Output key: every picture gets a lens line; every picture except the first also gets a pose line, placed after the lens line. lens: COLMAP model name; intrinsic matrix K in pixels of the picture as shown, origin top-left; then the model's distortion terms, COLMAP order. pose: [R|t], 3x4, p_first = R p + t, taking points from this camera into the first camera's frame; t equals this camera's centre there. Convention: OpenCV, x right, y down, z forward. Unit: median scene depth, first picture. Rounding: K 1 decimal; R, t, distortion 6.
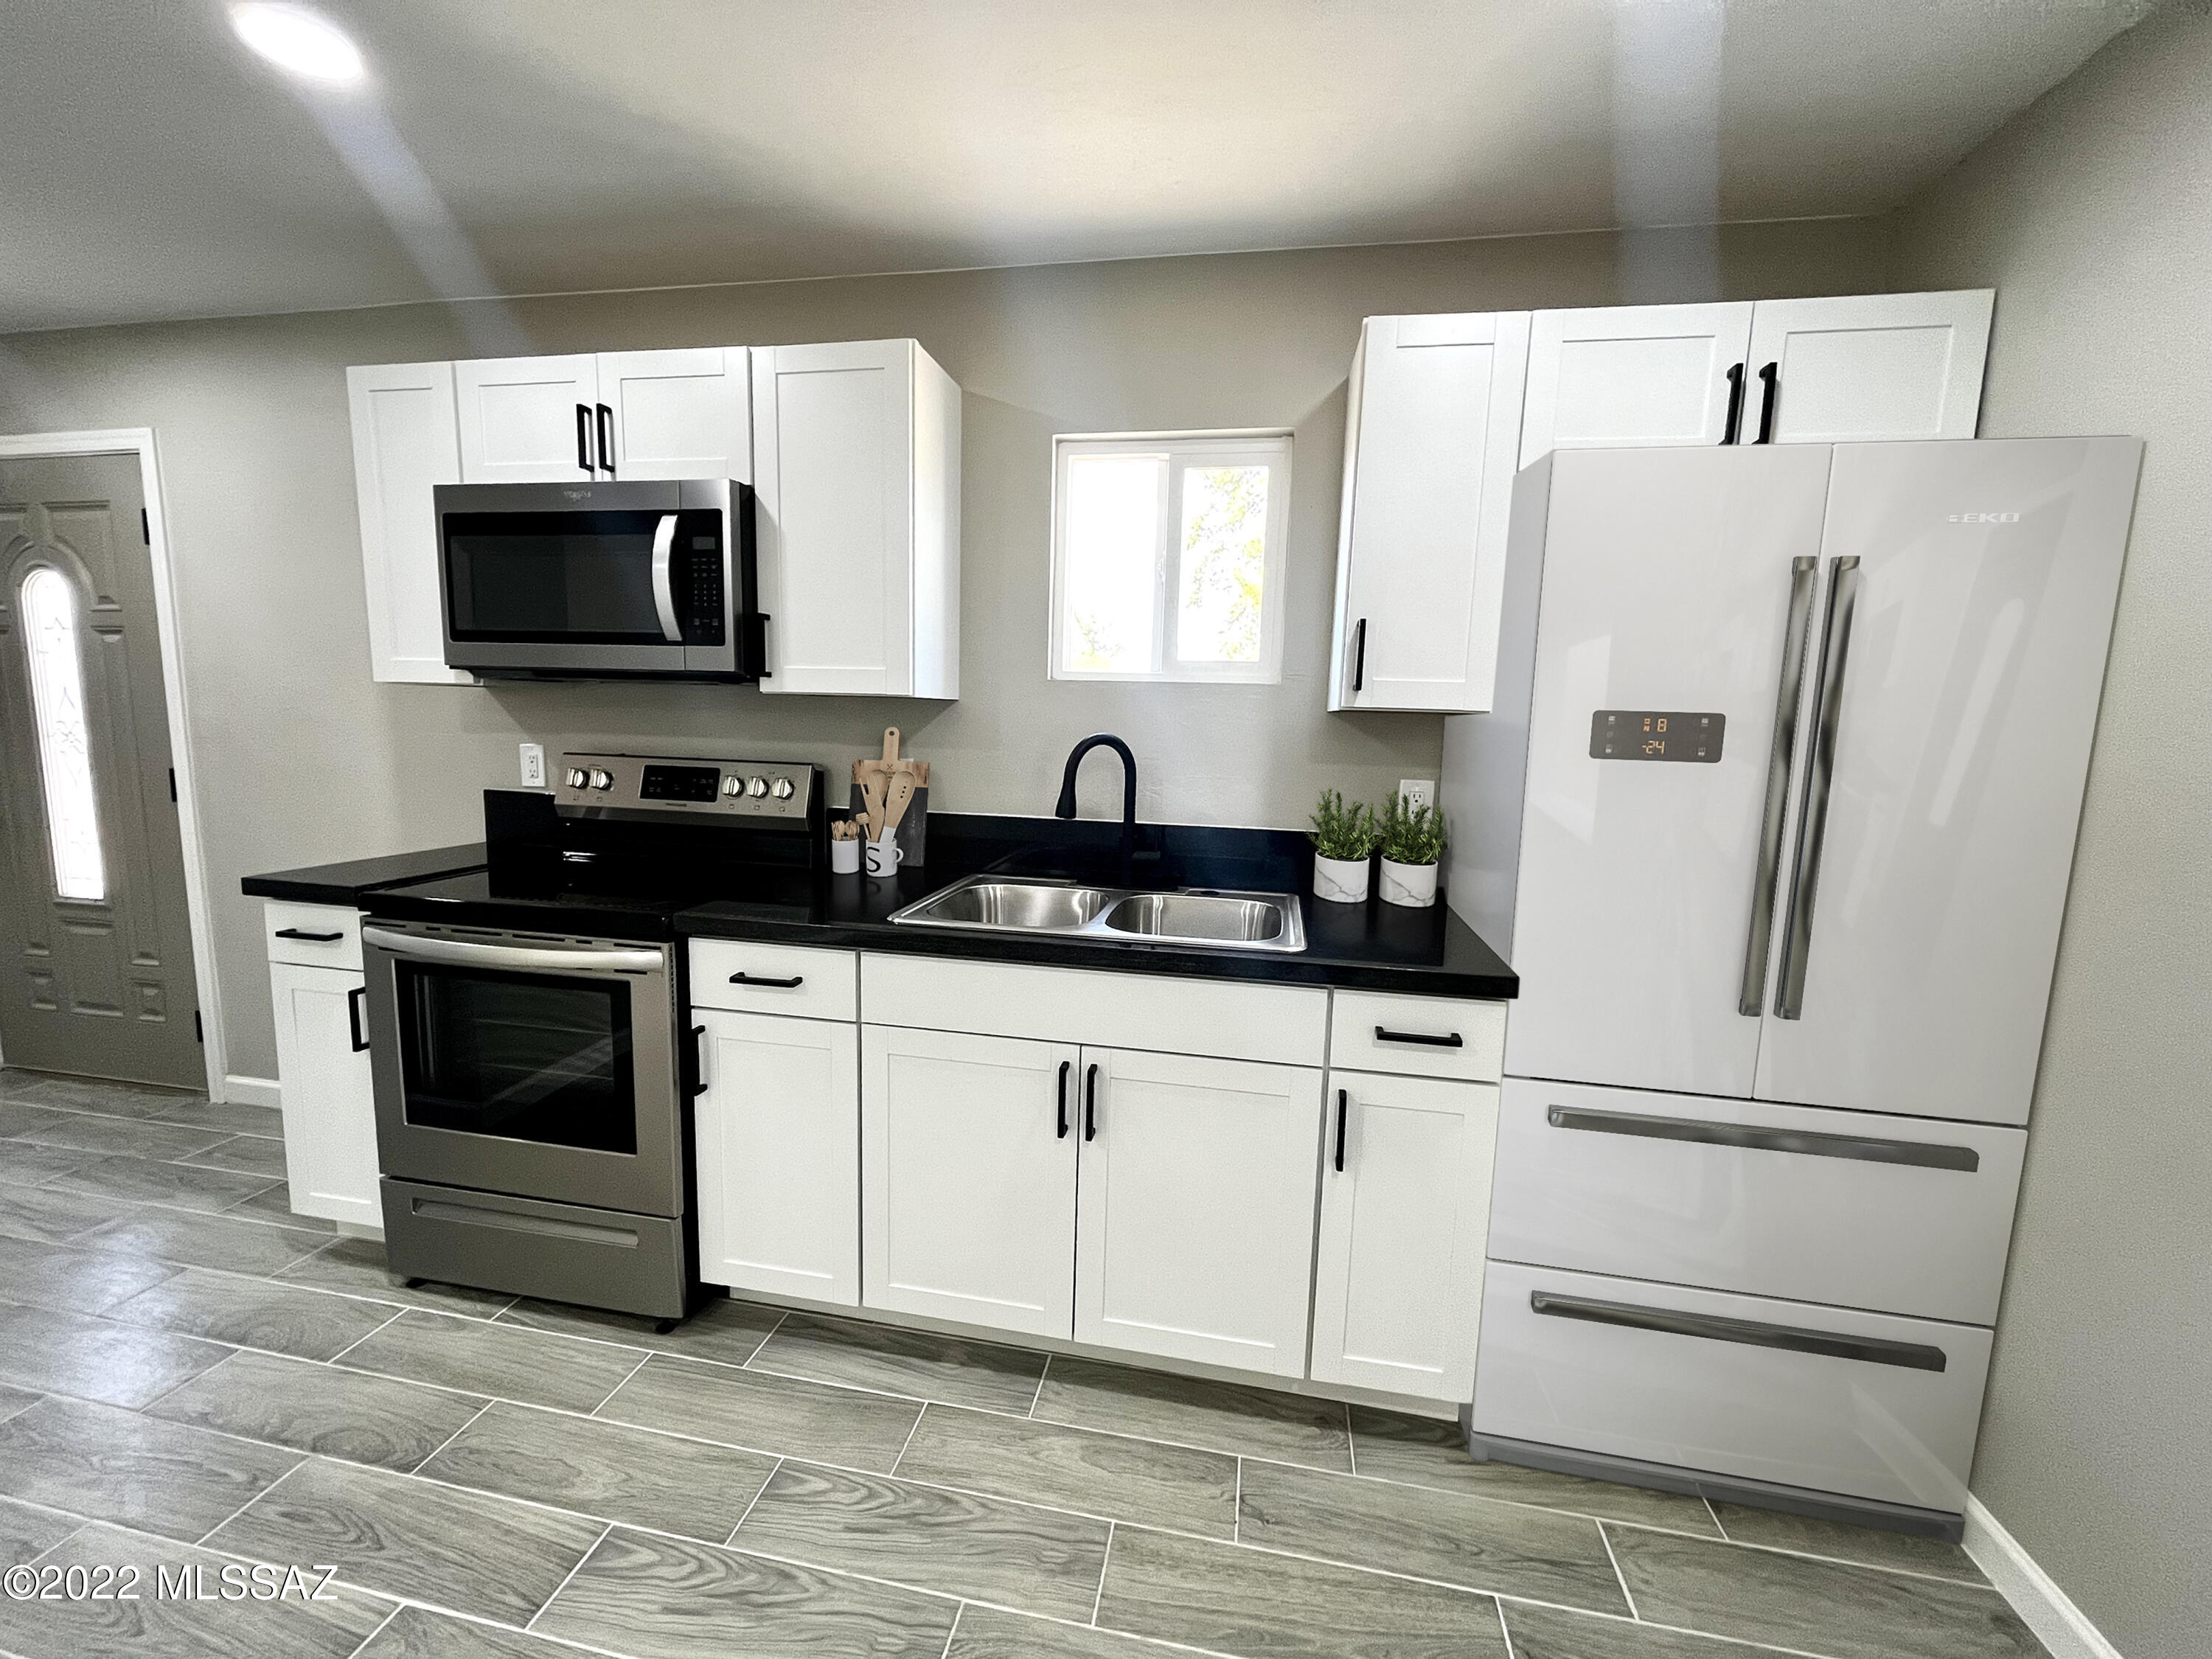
lens RADIAL K [[893.5, 0, 1096.1], [0, 893.5, 835.5], [0, 0, 1]] dist [-0.002297, 0.000002]
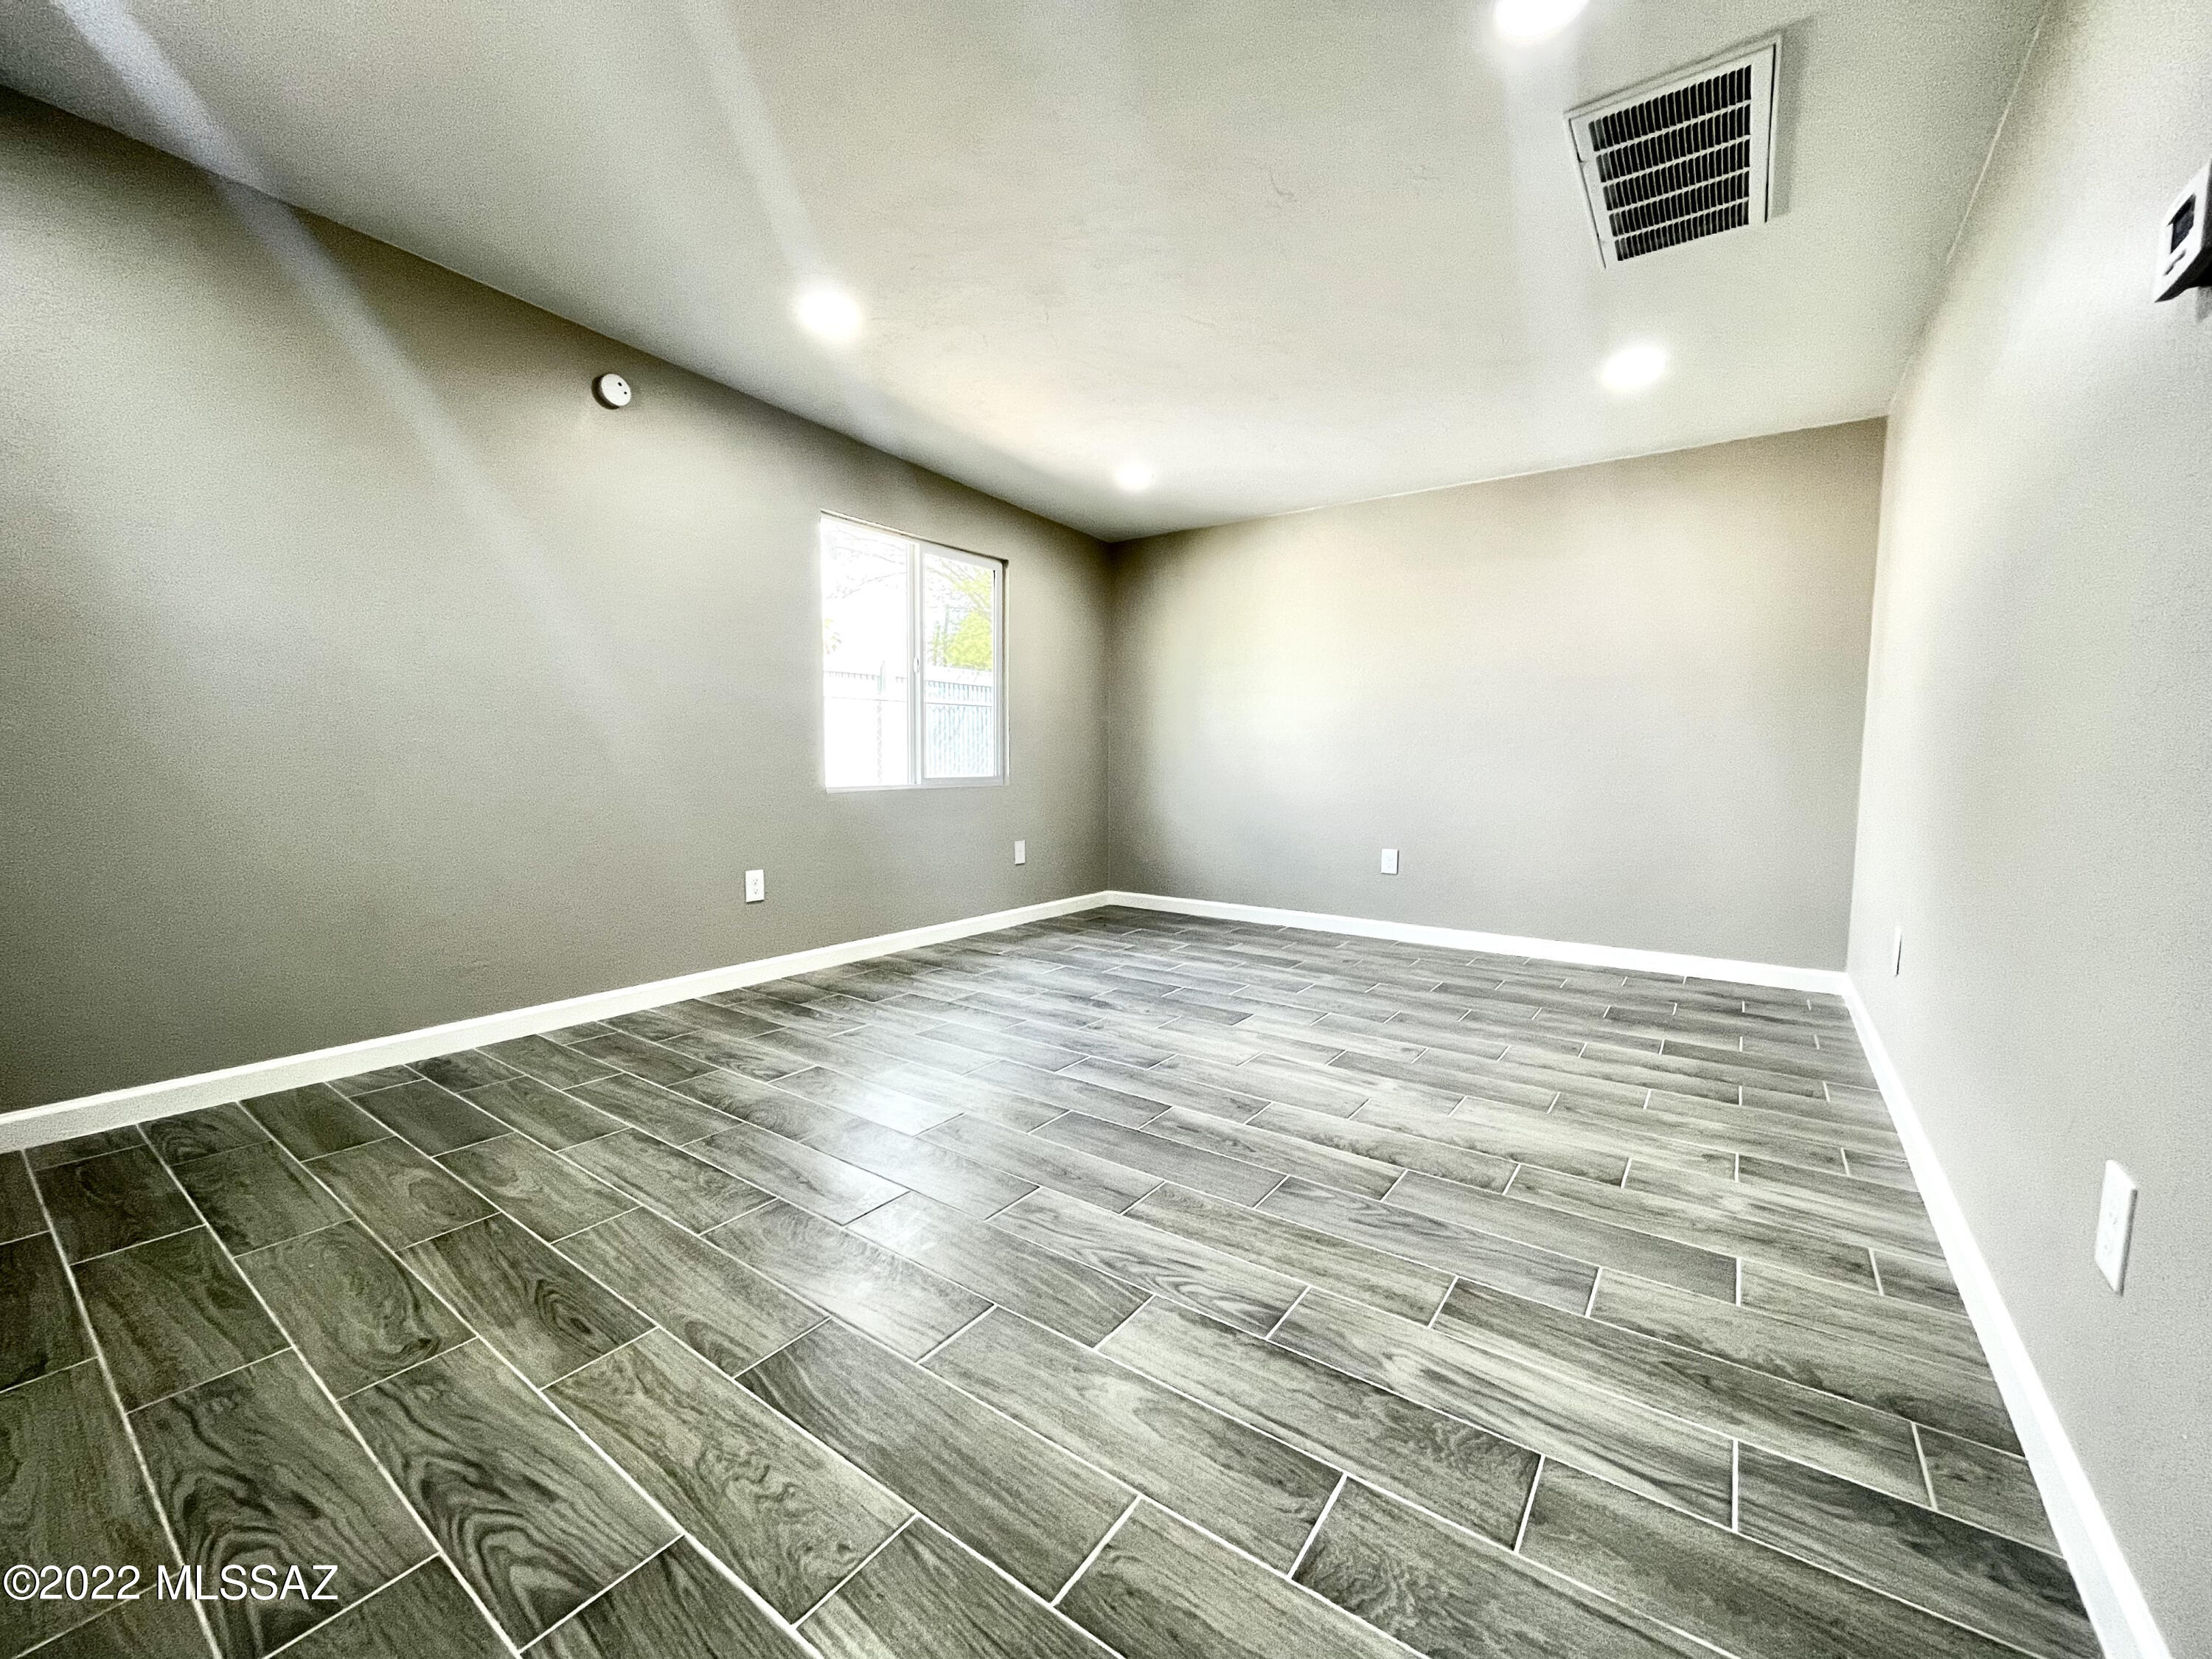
lens RADIAL K [[893.5, 0, 1096.1], [0, 893.5, 835.5], [0, 0, 1]] dist [-0.002297, 0.000002]
pose [[-0.905249, -0.068487, 0.419325, -0.828068], [0.023468, 0.977357, 0.210291, 0.067188], [-0.424233, 0.200206, -0.883144, 0.926581]]
